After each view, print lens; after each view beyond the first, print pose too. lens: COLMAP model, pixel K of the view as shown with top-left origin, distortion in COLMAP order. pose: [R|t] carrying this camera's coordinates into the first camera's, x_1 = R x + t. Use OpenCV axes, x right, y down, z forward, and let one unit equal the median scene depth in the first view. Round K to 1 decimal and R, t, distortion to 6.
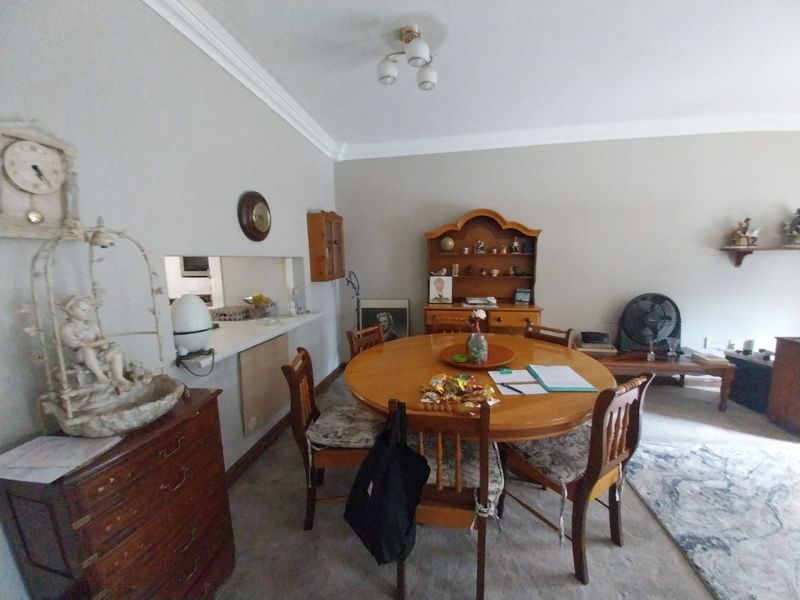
lens RADIAL K [[311.4, 0, 400.8], [0, 311.4, 301.1], [0, 0, 1]] dist [-0.006441, -0.006549]
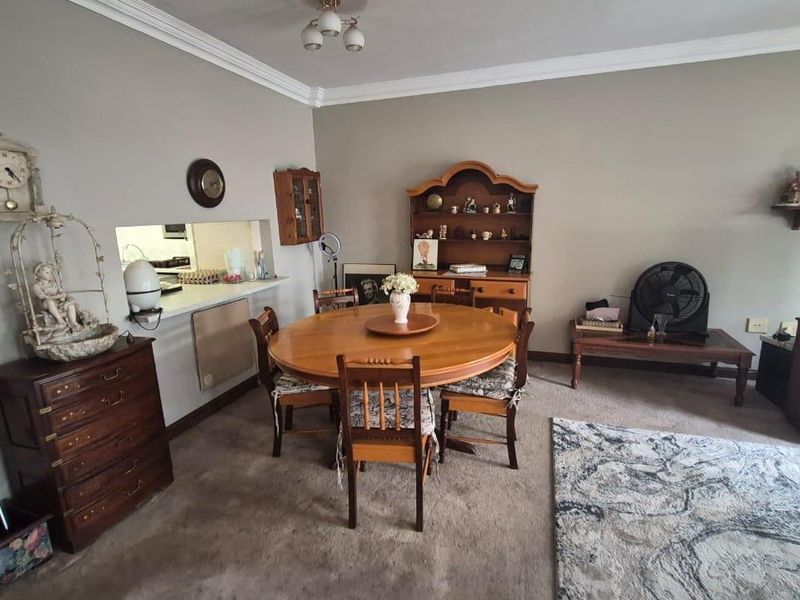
lens RADIAL K [[415.7, 0, 405.7], [0, 415.7, 298.9], [0, 0, 1]] dist [-0.006837, 0.000362]
pose [[0.988221, 0.026700, -0.150687, 0.354382], [-0.014119, 0.996370, 0.083951, -0.013620], [0.152381, -0.080835, 0.985011, -0.251792]]
